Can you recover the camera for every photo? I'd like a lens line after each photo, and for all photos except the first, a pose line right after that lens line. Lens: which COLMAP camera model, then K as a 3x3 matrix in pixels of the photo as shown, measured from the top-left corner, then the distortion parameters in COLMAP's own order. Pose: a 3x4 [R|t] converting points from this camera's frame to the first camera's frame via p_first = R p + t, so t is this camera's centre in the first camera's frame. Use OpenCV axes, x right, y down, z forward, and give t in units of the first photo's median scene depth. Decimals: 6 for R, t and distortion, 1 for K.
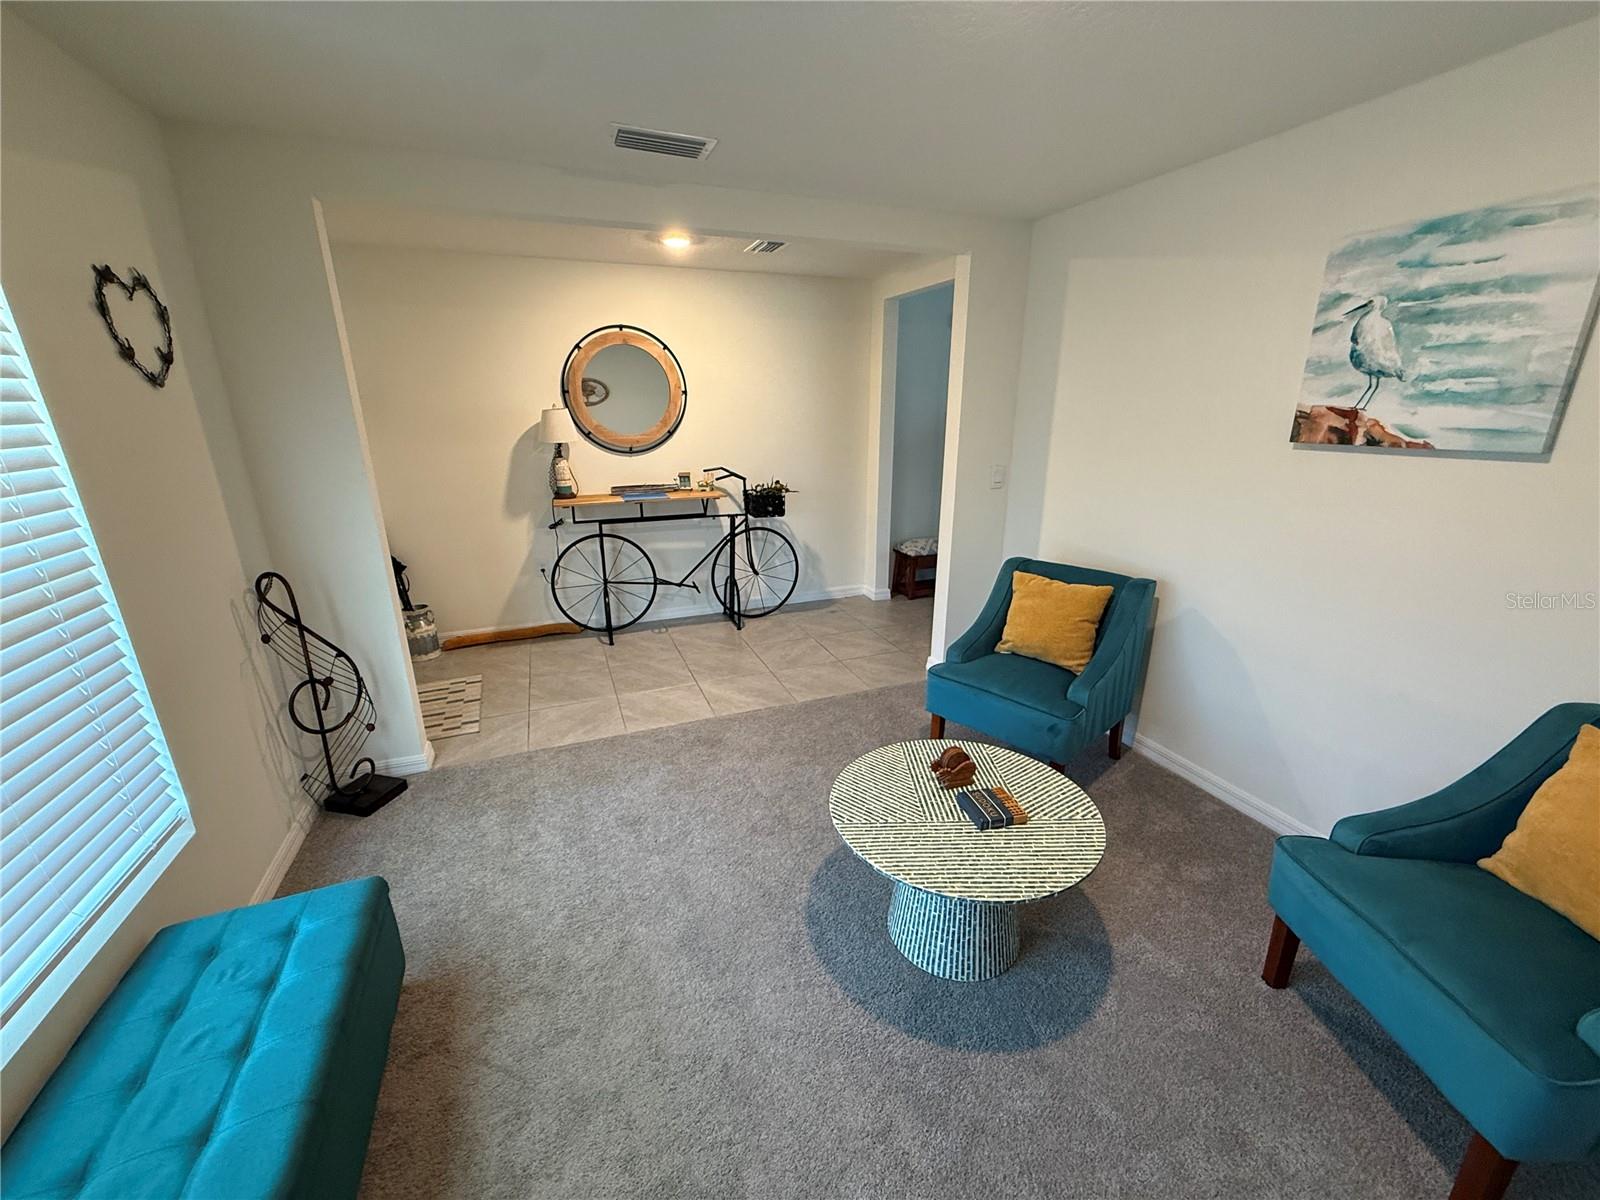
lens RADIAL K [[635.7, 0, 805.1], [0, 635.7, 598.3], [0, 0, 1]] dist [-0.000650, 0.000738]
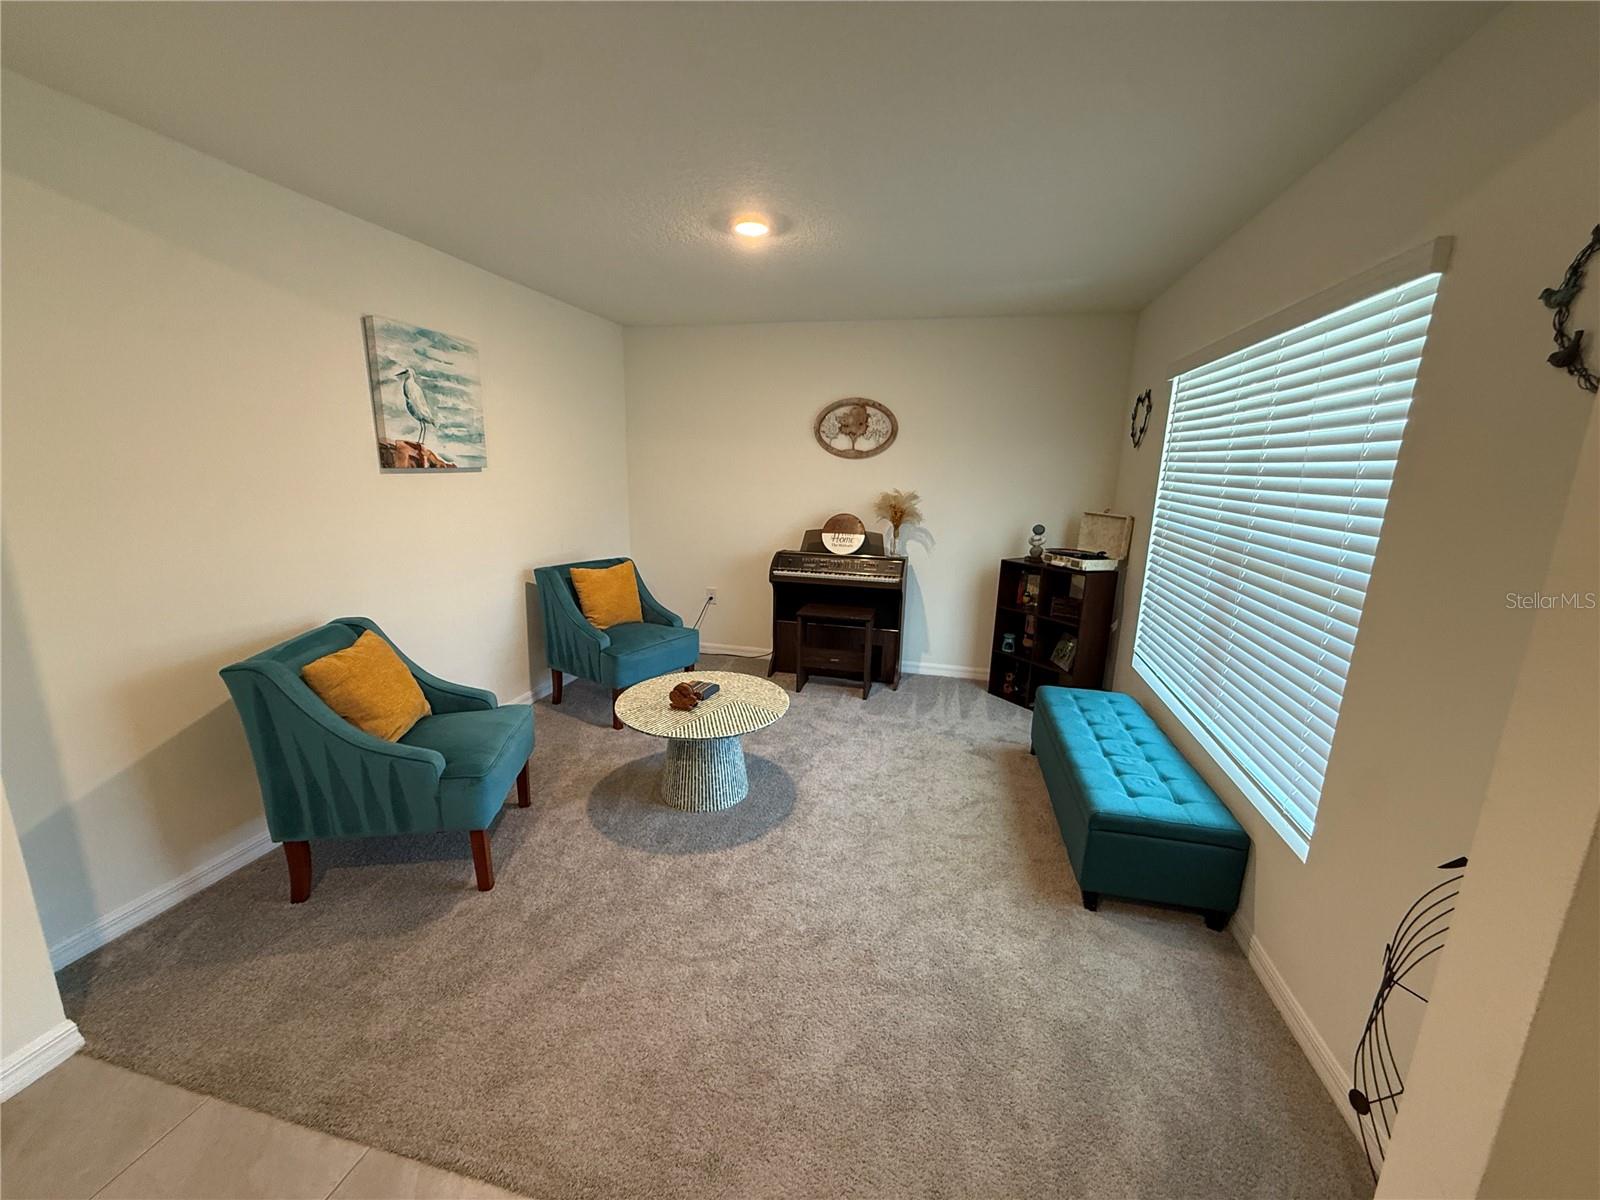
lens RADIAL K [[635.7, 0, 802.0], [0, 635.7, 601.9], [0, 0, 1]] dist [-0.000650, 0.000738]
pose [[-0.817101, -0.145633, 0.557796, -0.759827], [0.141953, 0.886948, 0.439514, -0.520645], [-0.558744, 0.438308, -0.704053, 1.795555]]
